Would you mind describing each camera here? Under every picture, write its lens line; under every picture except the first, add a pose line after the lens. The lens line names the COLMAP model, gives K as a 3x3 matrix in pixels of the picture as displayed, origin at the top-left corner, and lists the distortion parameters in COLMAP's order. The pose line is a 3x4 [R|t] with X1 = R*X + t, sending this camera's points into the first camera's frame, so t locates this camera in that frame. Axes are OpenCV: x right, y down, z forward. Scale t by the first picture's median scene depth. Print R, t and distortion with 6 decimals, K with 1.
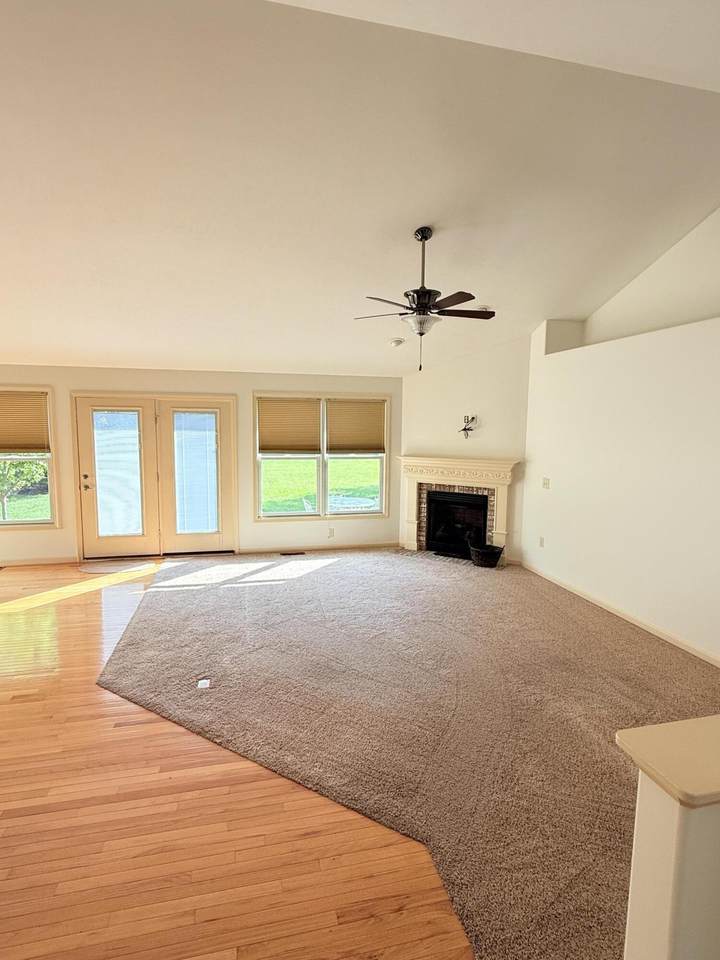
lens RADIAL K [[505.6, 0, 360.2], [0, 505.6, 478.2], [0, 0, 1]] dist [0.004853, -0.000537]
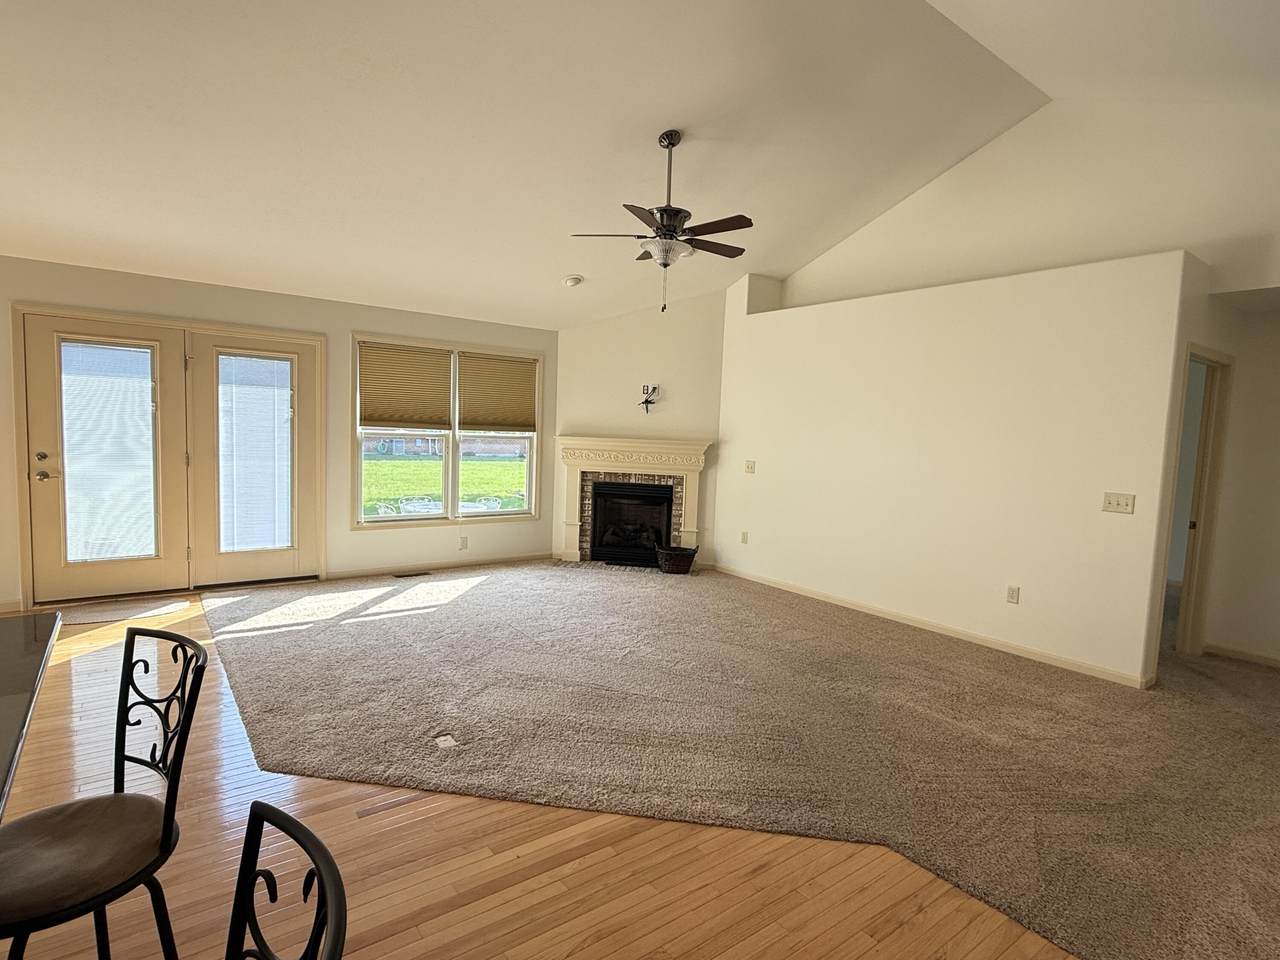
lens RADIAL K [[674.1, 0, 640.6], [0, 674.1, 483.1], [0, 0, 1]] dist [0.004853, -0.000537]
pose [[0.915105, -0.008339, 0.403129, -0.255073], [0.014745, 0.999809, -0.012791, 0.049218], [-0.402945, 0.017649, 0.915054, 0.048694]]
